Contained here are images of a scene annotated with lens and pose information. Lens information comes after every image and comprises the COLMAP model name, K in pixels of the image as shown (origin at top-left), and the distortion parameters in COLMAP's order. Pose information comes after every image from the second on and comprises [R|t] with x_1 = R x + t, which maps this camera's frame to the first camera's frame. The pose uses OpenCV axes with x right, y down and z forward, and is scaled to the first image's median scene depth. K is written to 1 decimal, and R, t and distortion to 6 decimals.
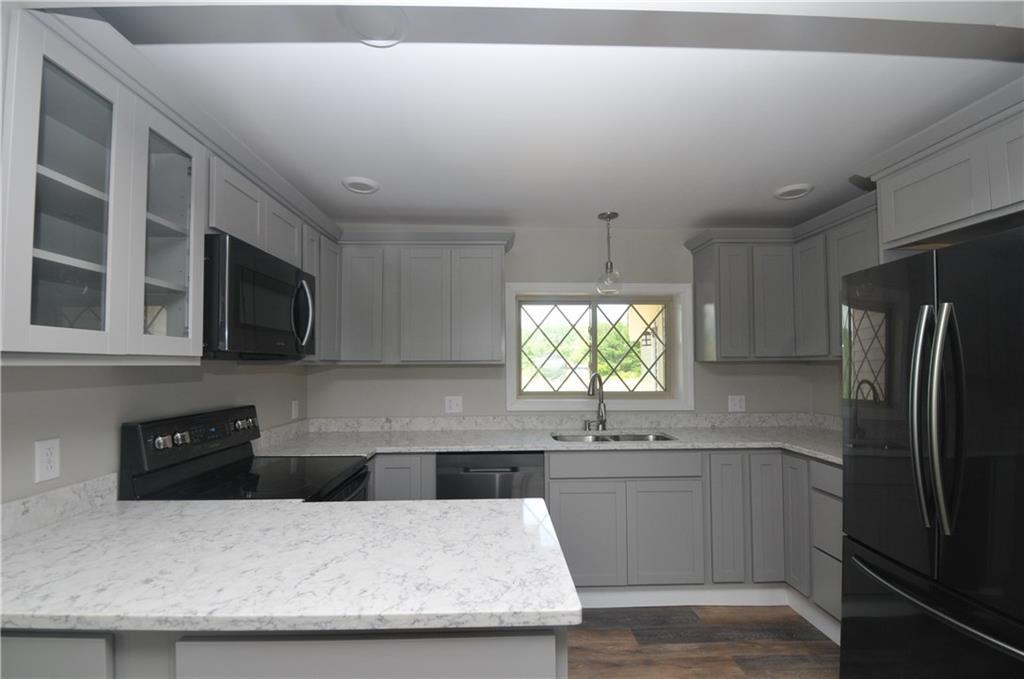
lens RADIAL K [[450.4, 0, 509.7], [0, 450.4, 350.6], [0, 0, 1]] dist [0.001631, -0.014239]
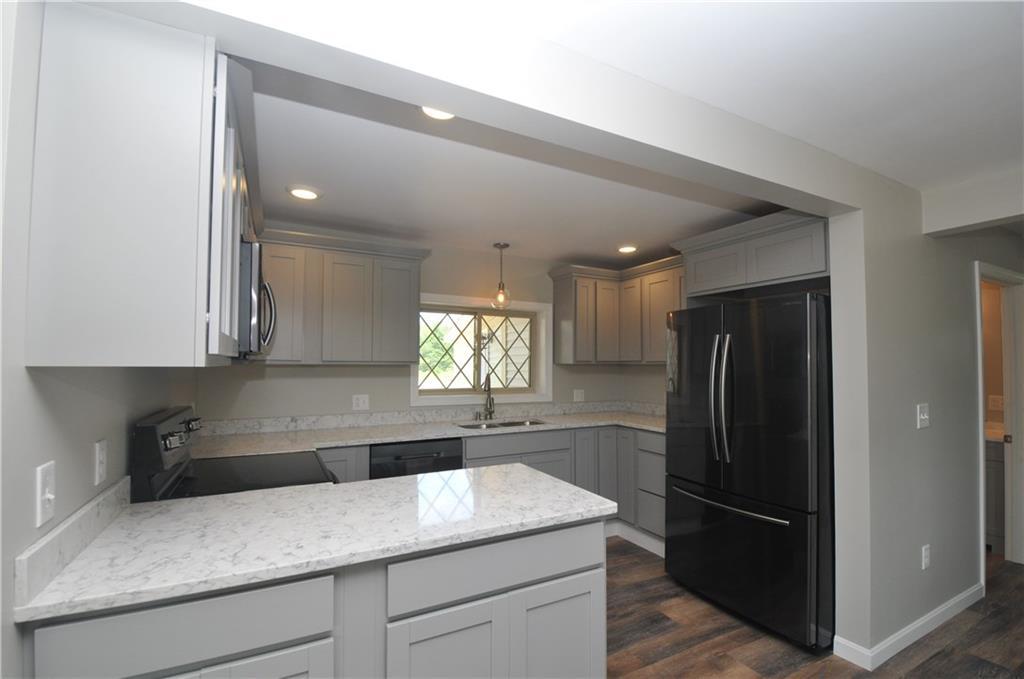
lens RADIAL K [[450.4, 0, 509.7], [0, 450.4, 350.6], [0, 0, 1]] dist [0.001631, -0.014239]
pose [[0.895288, 0.022445, 0.444923, -0.306915], [-0.022215, 0.999737, -0.005731, -0.004327], [-0.444935, -0.004754, 0.895550, -0.121445]]
